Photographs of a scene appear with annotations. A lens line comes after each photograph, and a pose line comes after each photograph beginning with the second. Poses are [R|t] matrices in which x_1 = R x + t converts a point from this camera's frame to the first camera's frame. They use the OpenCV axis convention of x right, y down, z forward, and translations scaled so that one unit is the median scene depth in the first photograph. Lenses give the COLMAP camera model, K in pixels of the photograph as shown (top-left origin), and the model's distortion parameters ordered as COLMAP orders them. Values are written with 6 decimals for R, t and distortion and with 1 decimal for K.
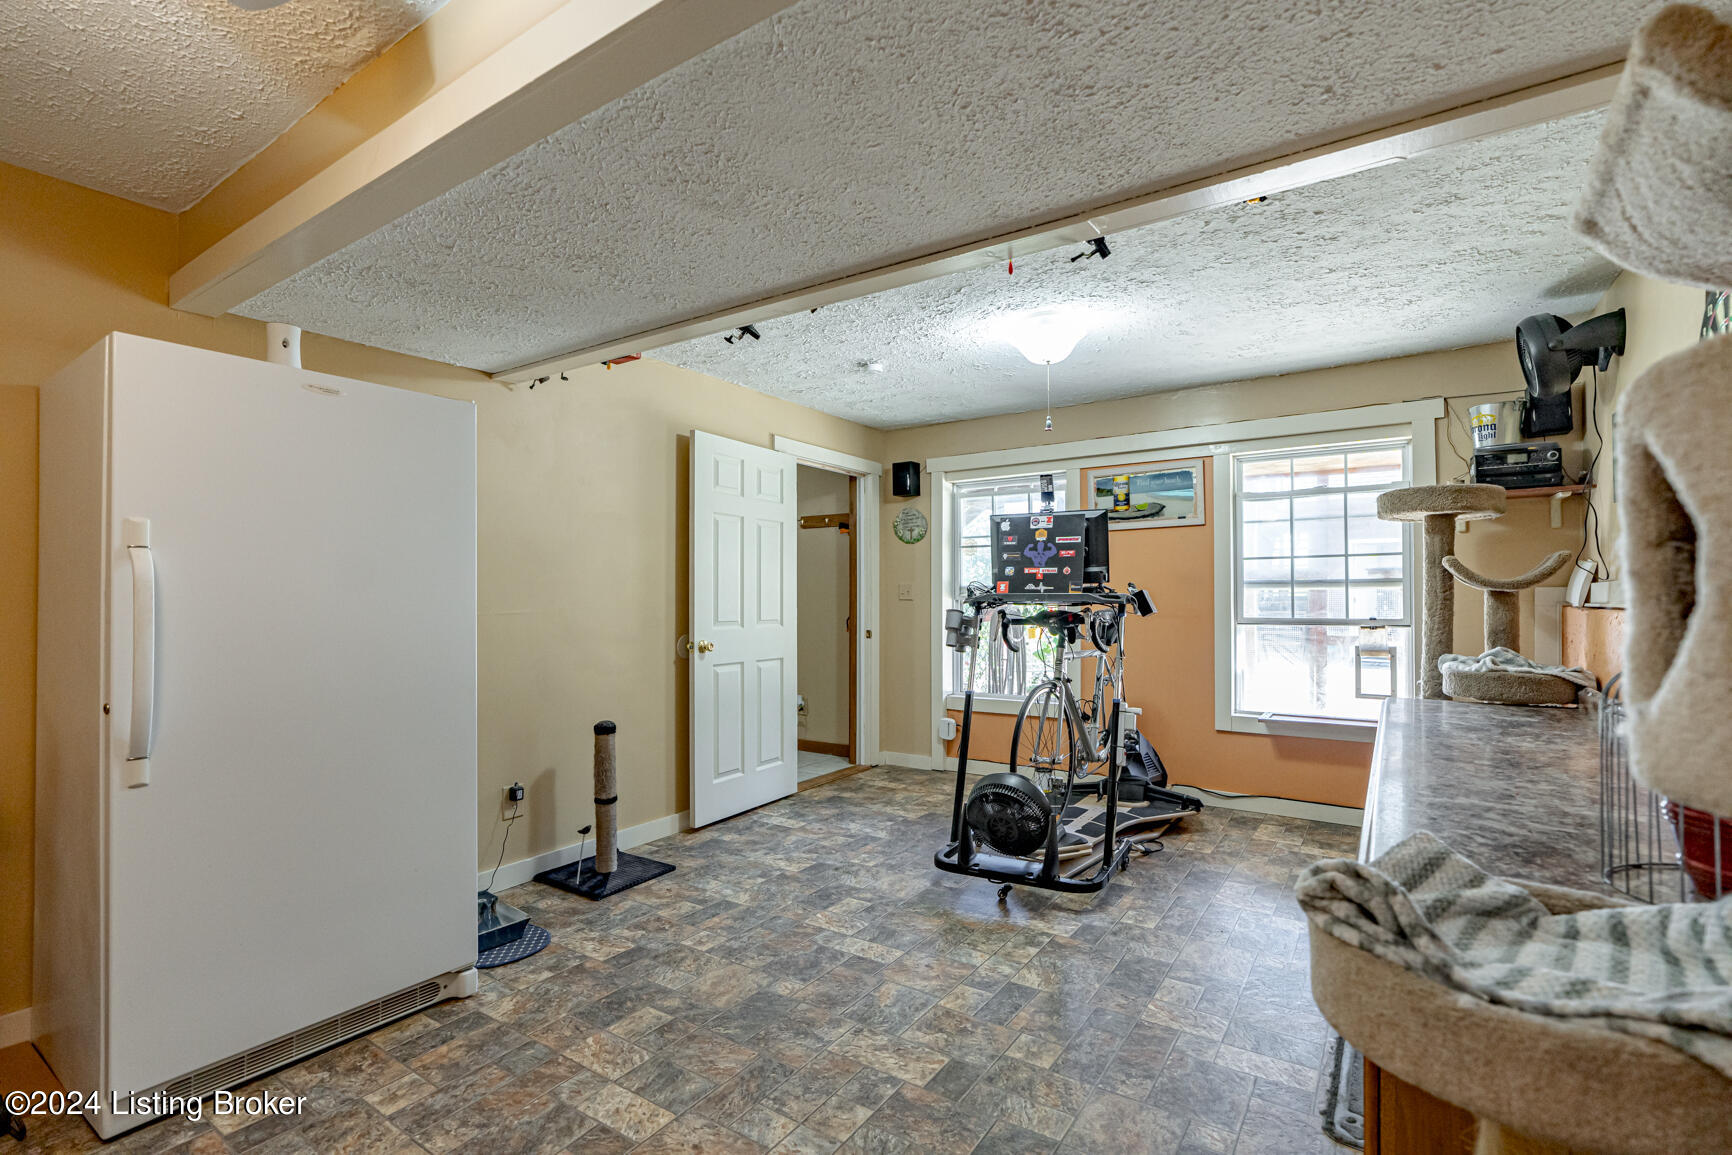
lens RADIAL K [[801.0, 0, 871.5], [0, 801.0, 580.1], [0, 0, 1]] dist [-0.012909, 0.004999]
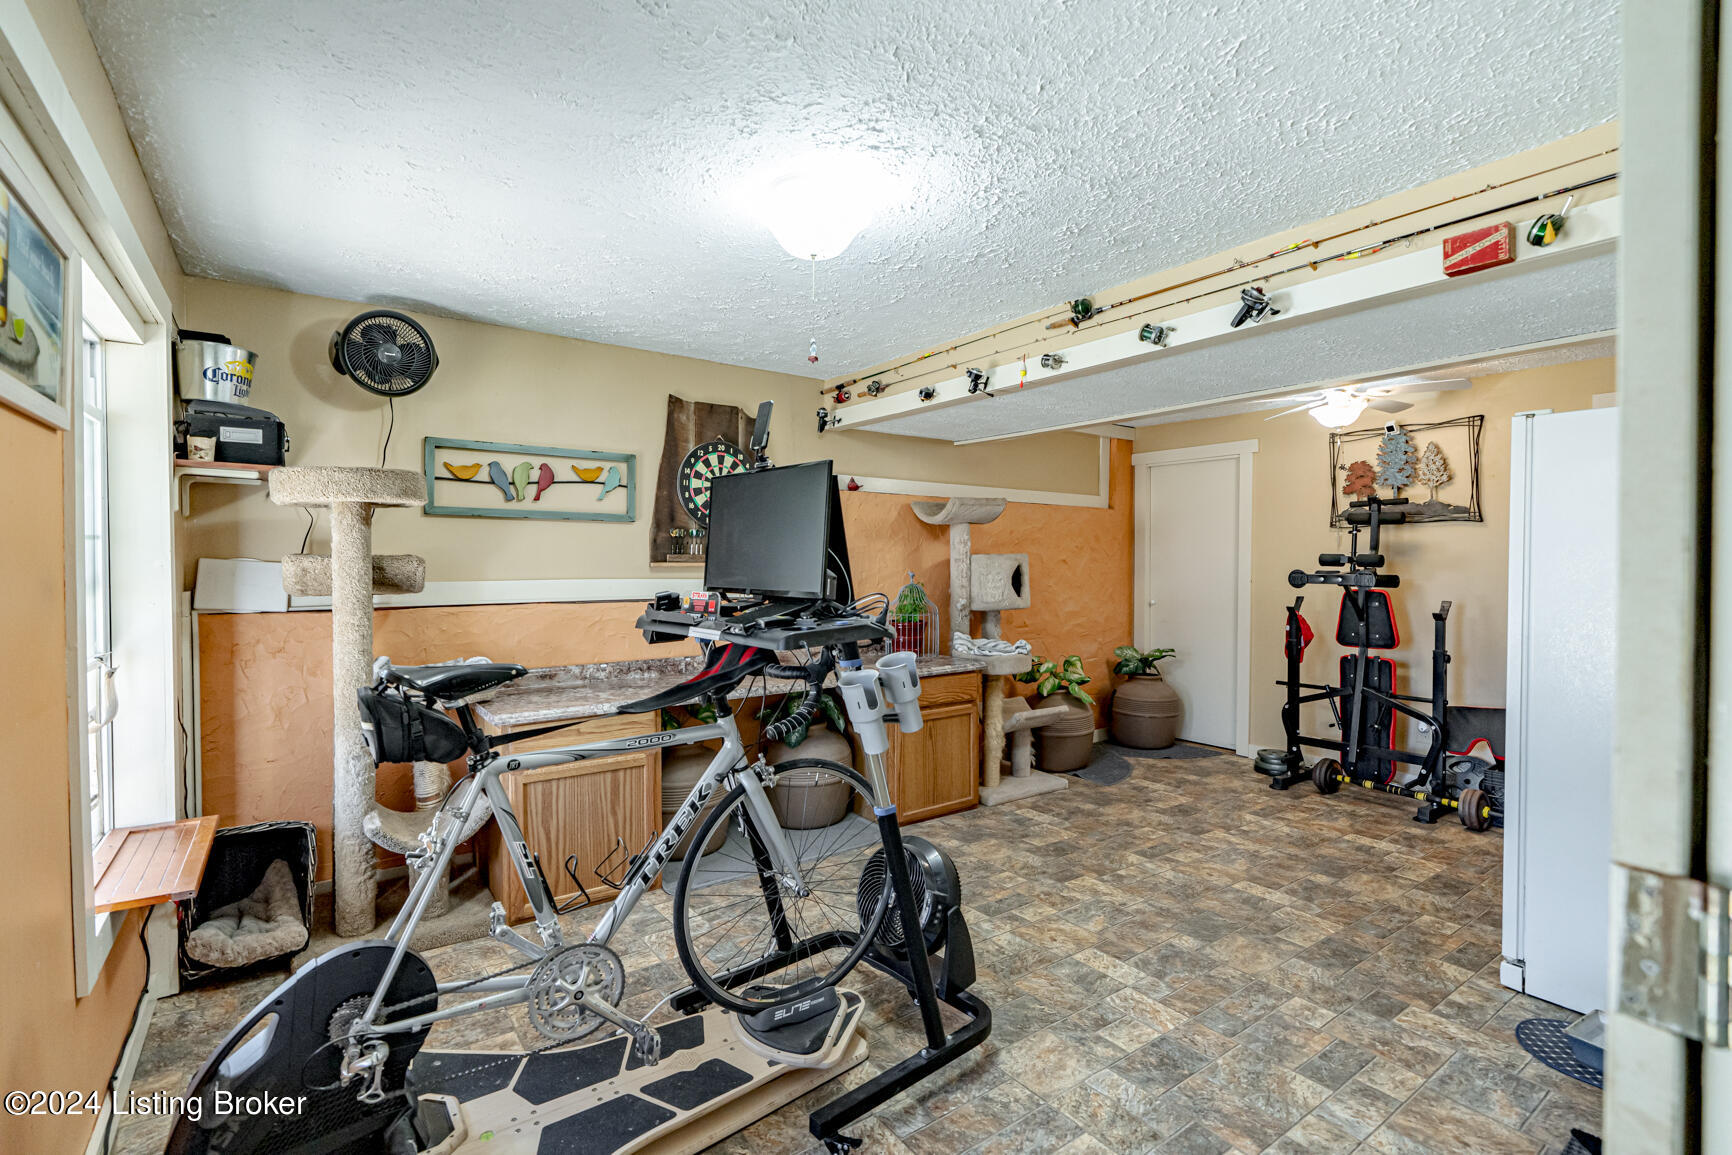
lens RADIAL K [[801.0, 0, 861.1], [0, 801.0, 576.5], [0, 0, 1]] dist [-0.012909, 0.004999]
pose [[-0.939283, -0.005707, 0.343095, -0.052209], [-0.004963, 0.999983, 0.003047, -0.017642], [-0.343107, 0.001159, -0.939296, 2.035201]]
